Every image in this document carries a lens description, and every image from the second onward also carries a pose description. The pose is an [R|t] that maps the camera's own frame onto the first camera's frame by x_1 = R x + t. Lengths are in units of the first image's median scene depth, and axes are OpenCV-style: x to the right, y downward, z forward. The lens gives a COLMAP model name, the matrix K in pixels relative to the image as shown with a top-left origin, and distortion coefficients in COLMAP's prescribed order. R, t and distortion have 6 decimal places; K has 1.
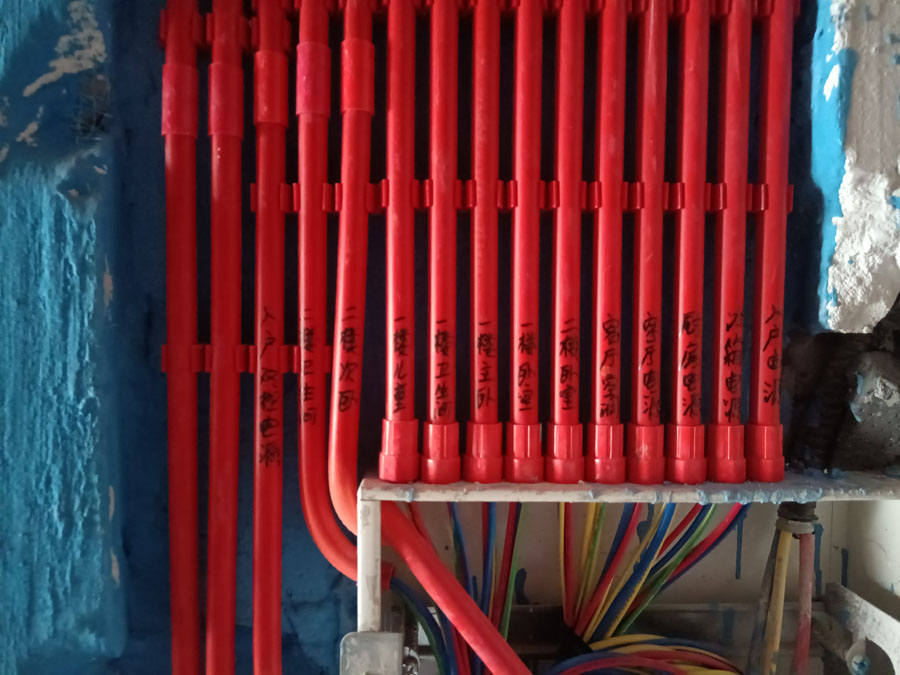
lens RADIAL K [[602.9, 0, 452.4], [0, 602.9, 332.5], [0, 0, 1]] dist [0.011328, -0.002905]
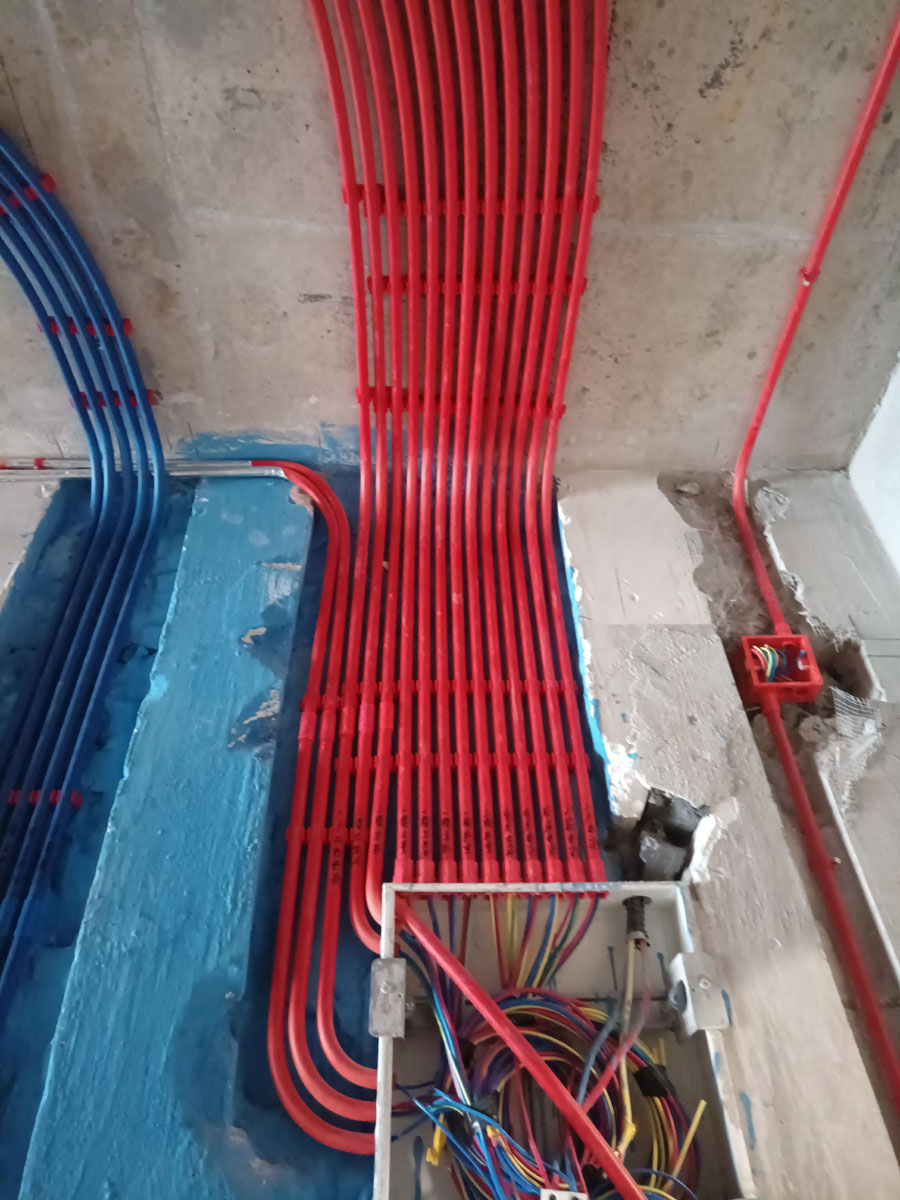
lens RADIAL K [[803.9, 0, 450.4], [0, 803.9, 602.9], [0, 0, 1]] dist [0.011328, -0.002905]
pose [[0.999393, -0.023503, 0.025732, 0.015553], [0.034775, 0.720979, -0.692084, 1.408928], [-0.002286, 0.692558, 0.721358, -1.516579]]
